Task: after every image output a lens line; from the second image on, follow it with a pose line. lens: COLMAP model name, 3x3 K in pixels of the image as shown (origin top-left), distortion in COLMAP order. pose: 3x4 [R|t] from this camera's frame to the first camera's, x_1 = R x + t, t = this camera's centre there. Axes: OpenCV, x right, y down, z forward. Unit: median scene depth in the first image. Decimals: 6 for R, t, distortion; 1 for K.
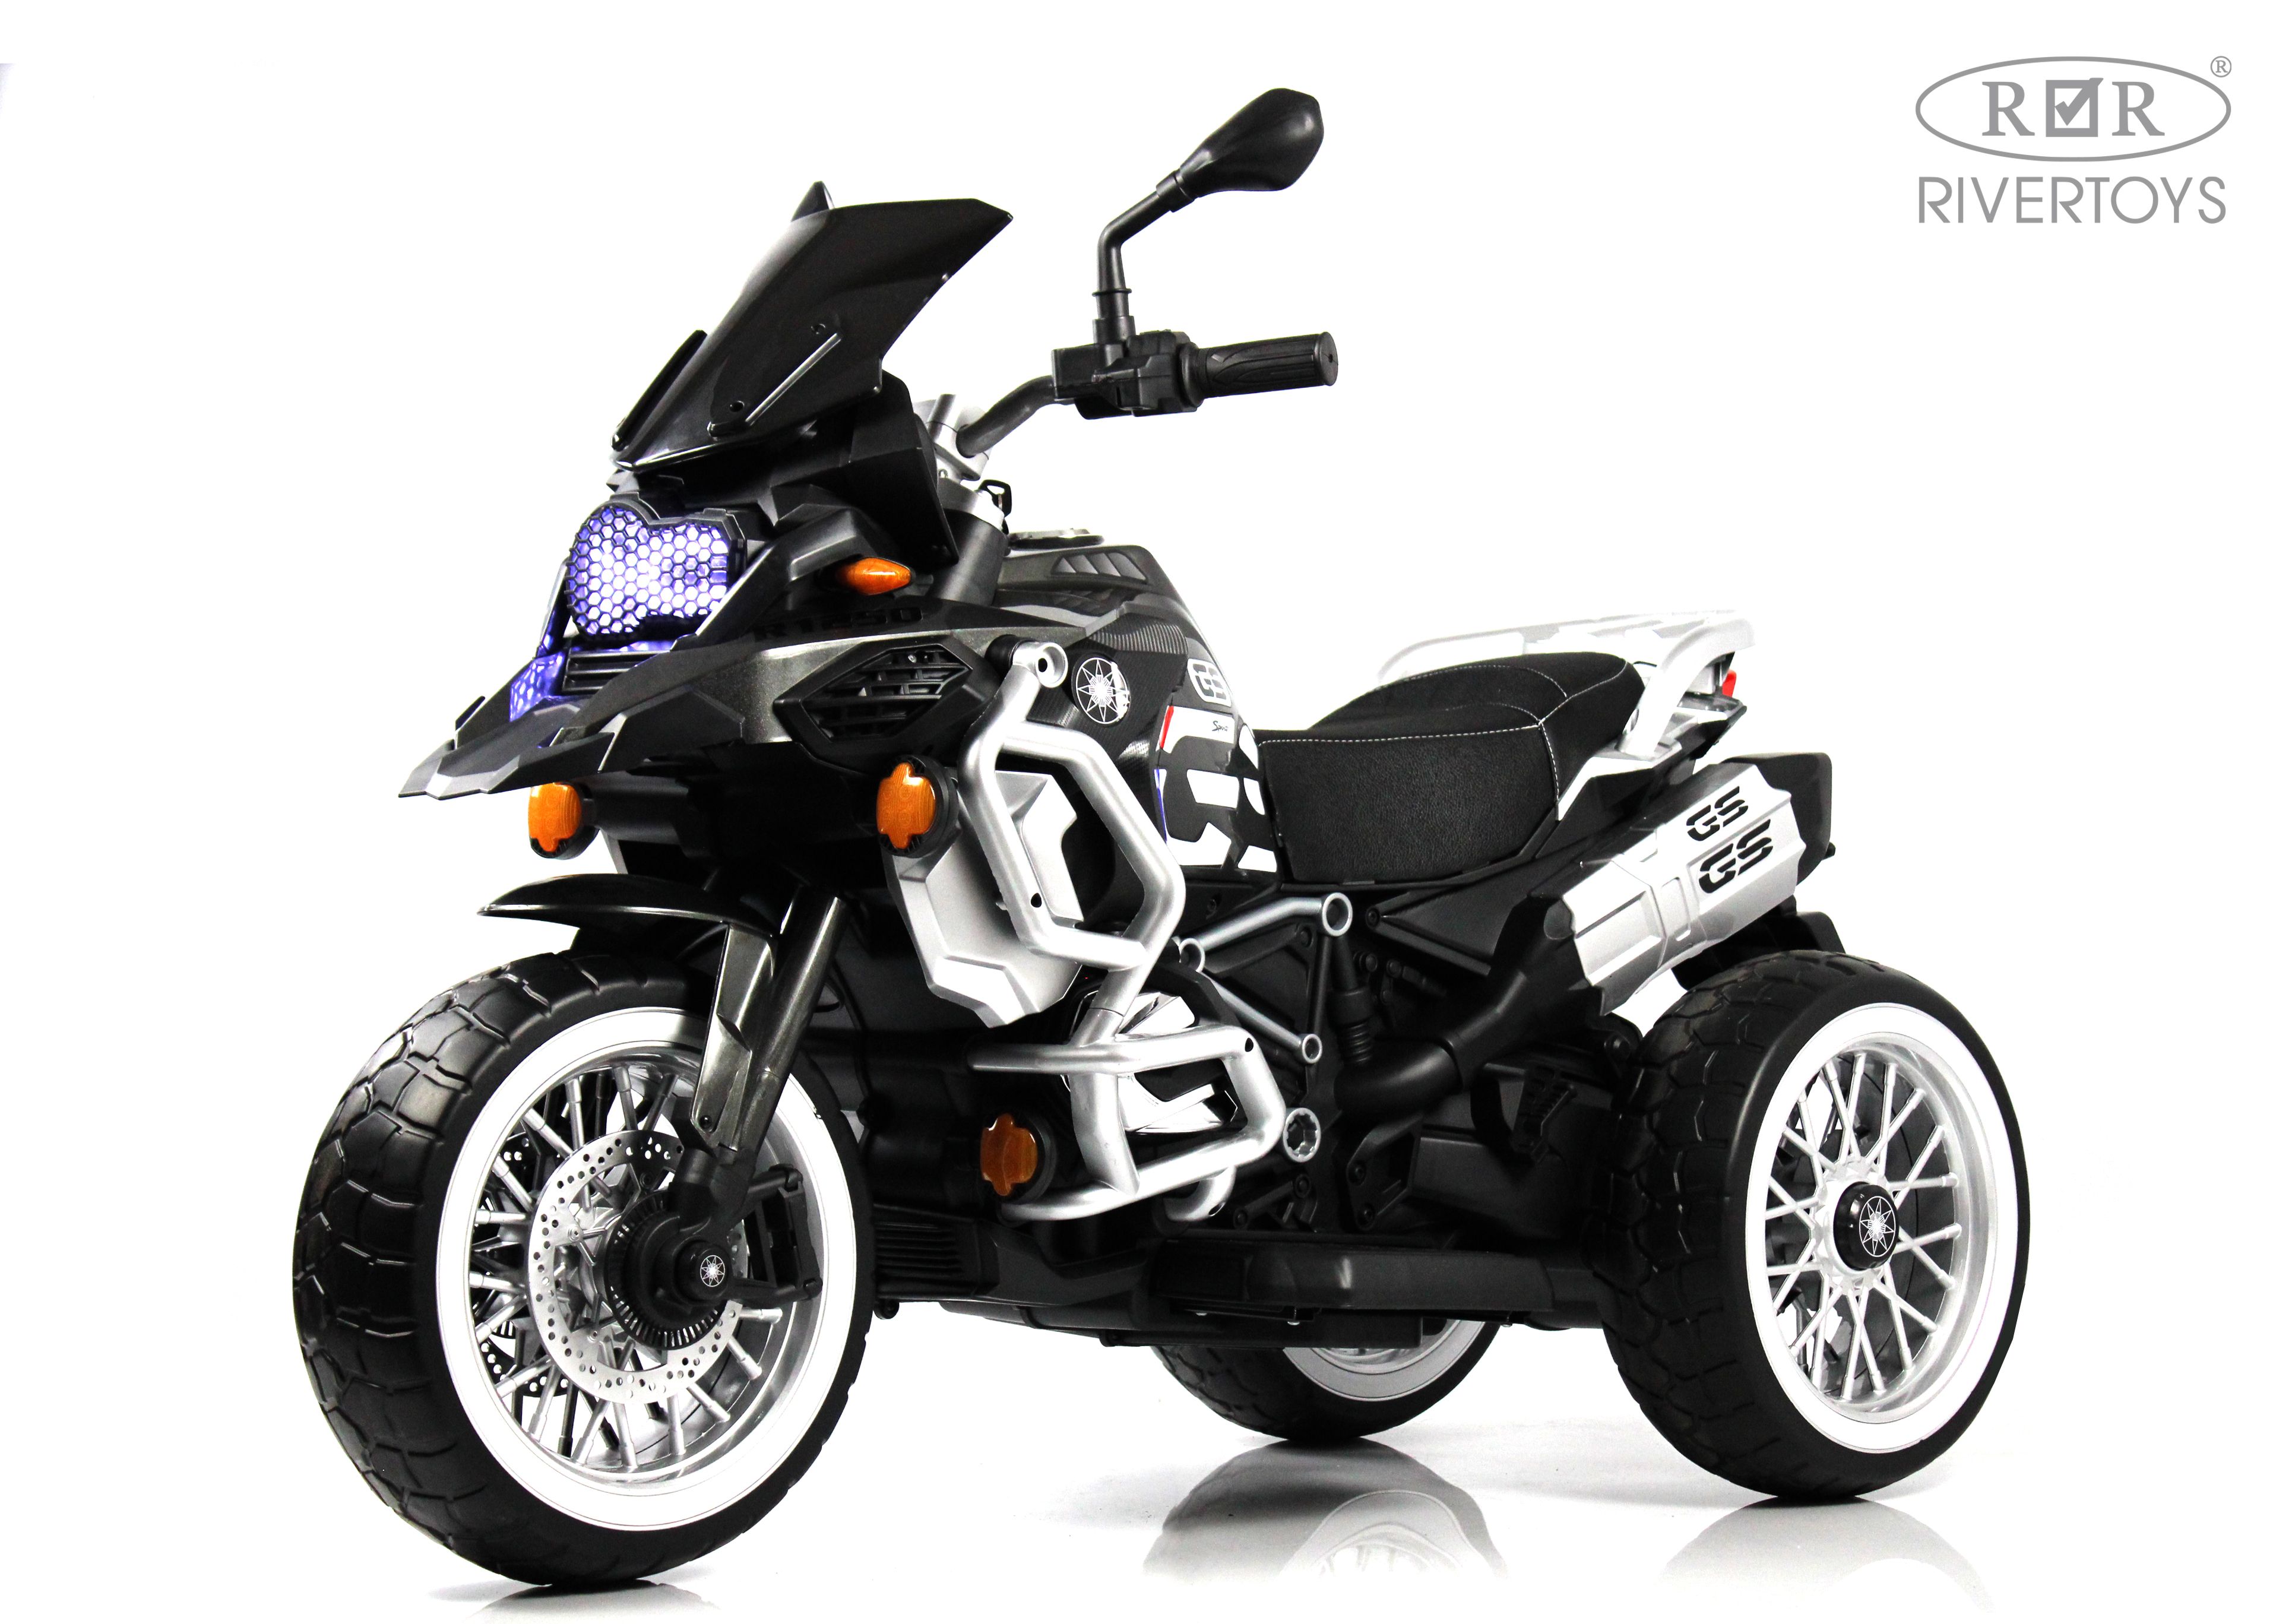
lens RADIAL K [[4750.4, 0, 1155.1], [0, 4750.4, 805.9], [0, 0, 1]] dist [0.063234, 0.000000]
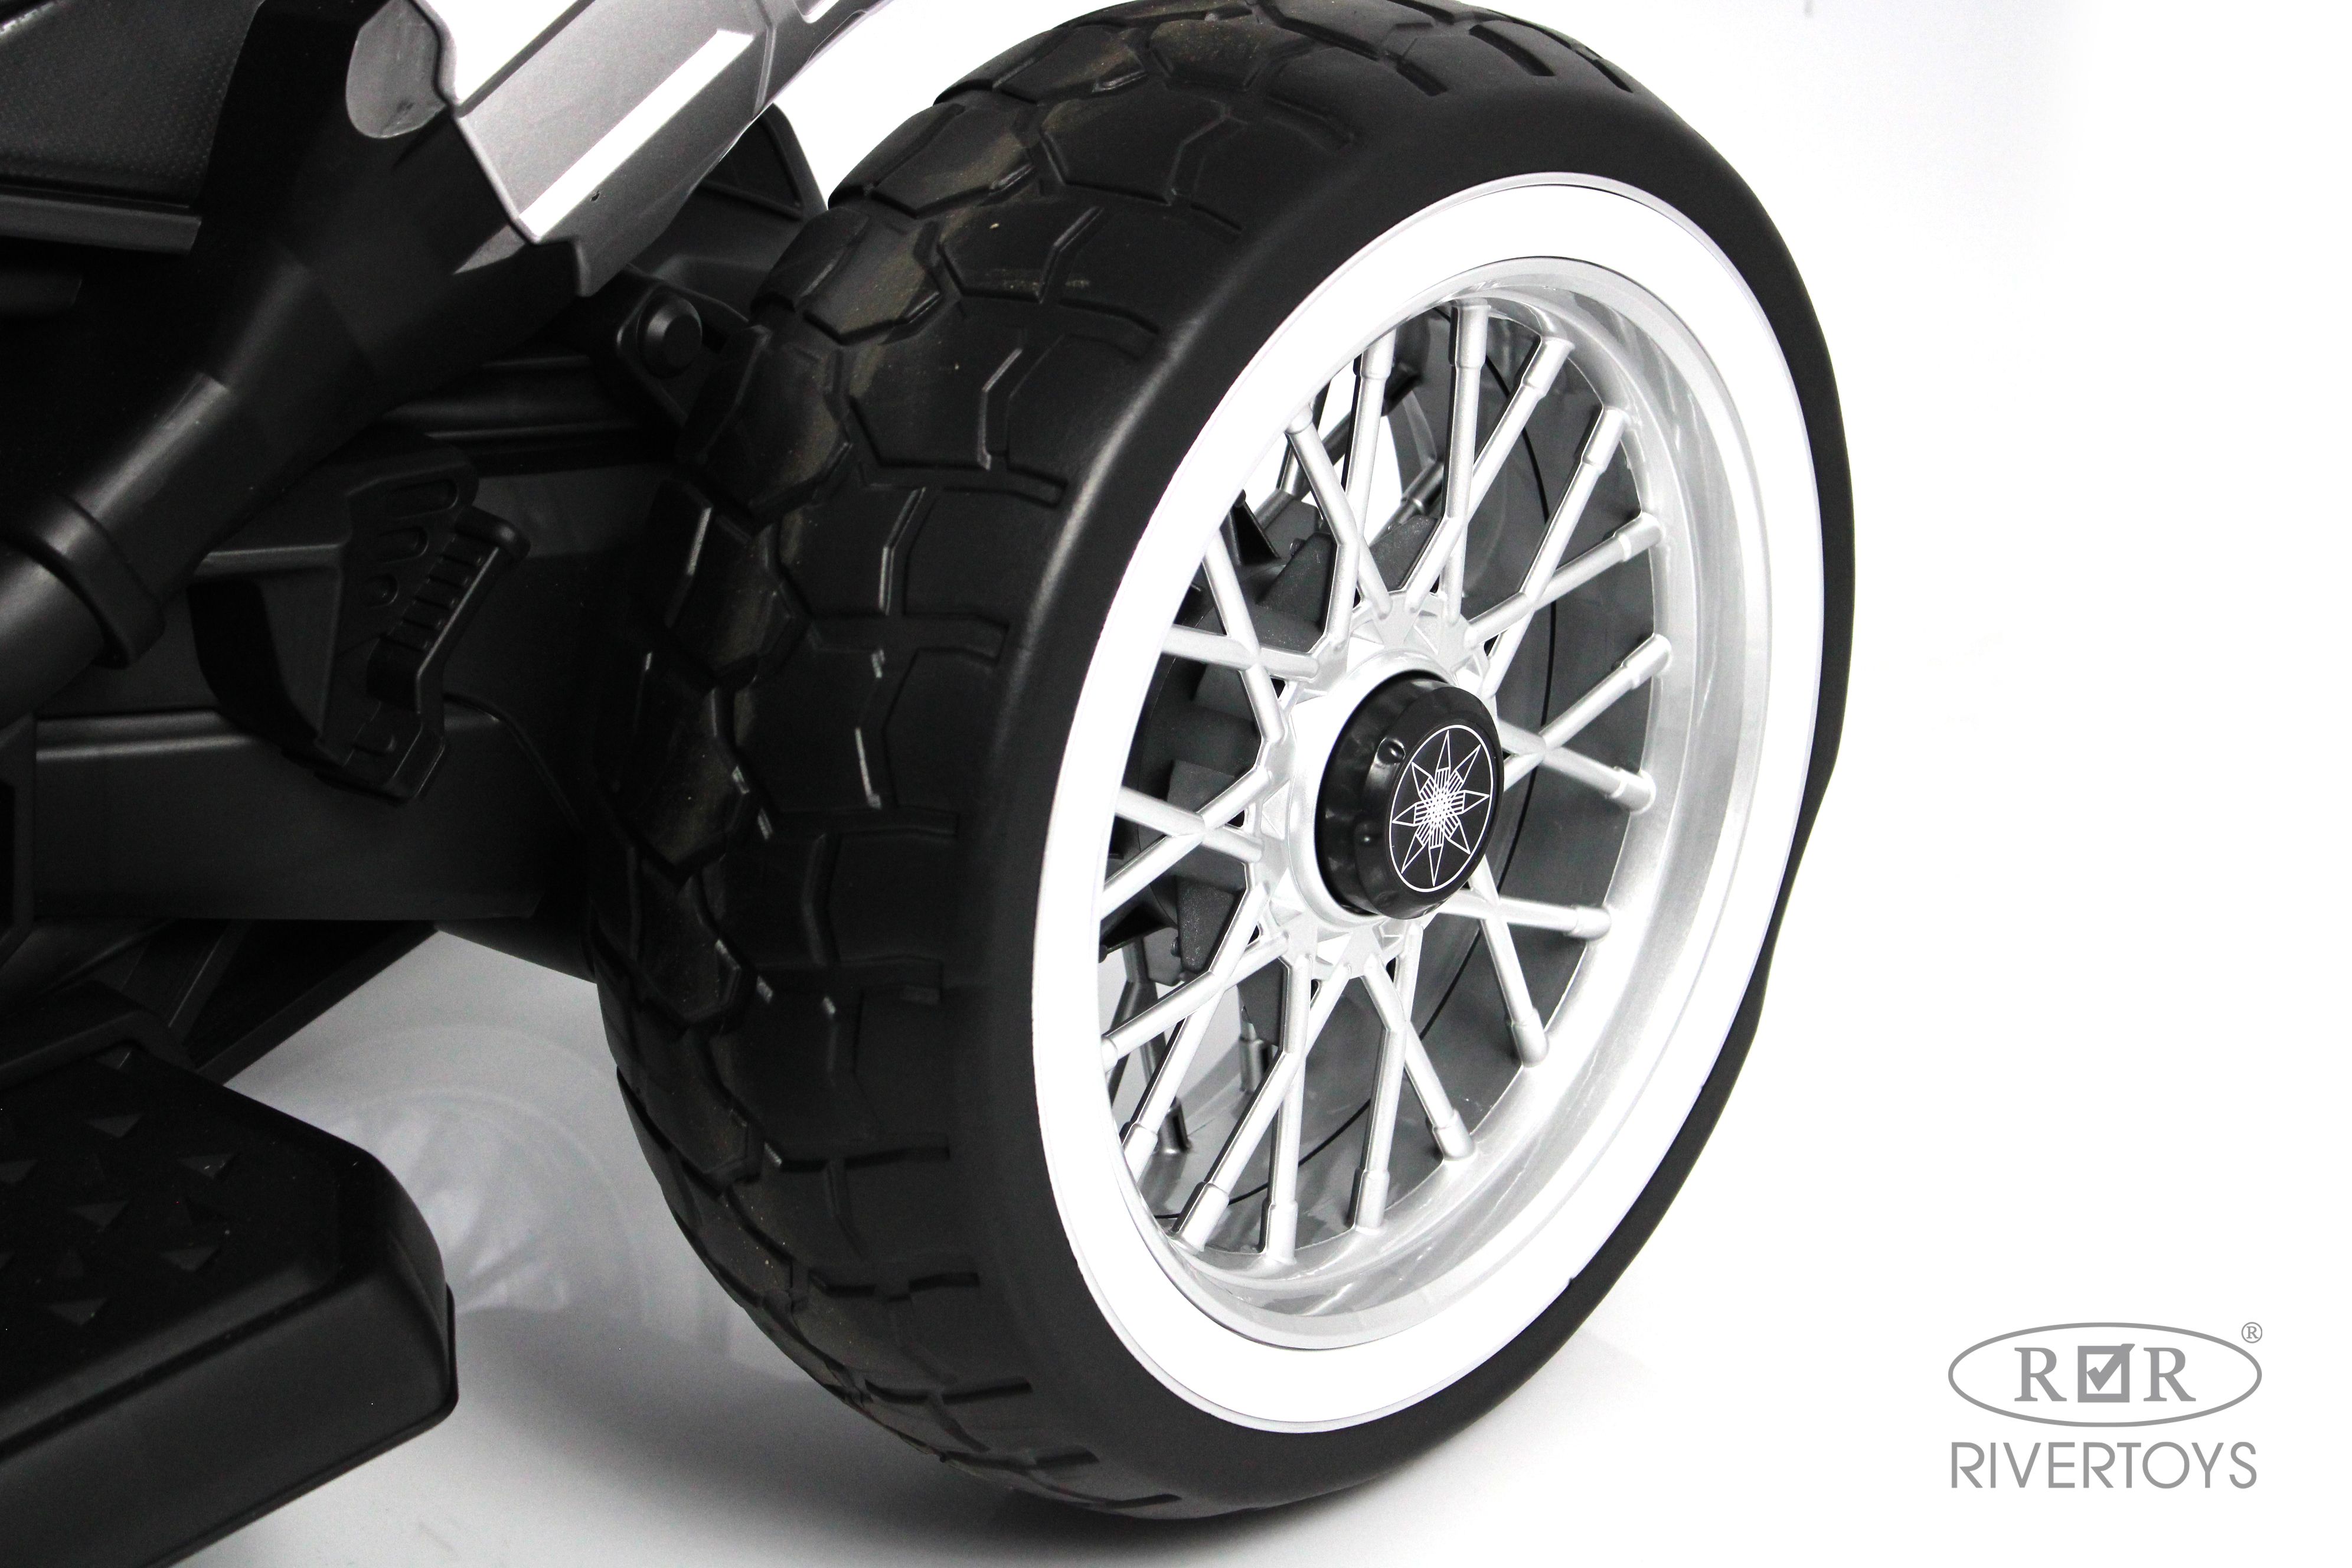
lens RADIAL K [[4748.7, 0, 1153.1], [0, 4748.7, 786.3], [0, 0, 1]] dist [0.043396, 0.000000]
pose [[0.994931, -0.086132, 0.051891, 0.117636], [0.054282, 0.894442, 0.443878, -0.071263], [-0.084646, -0.438811, 0.894584, 0.720716]]
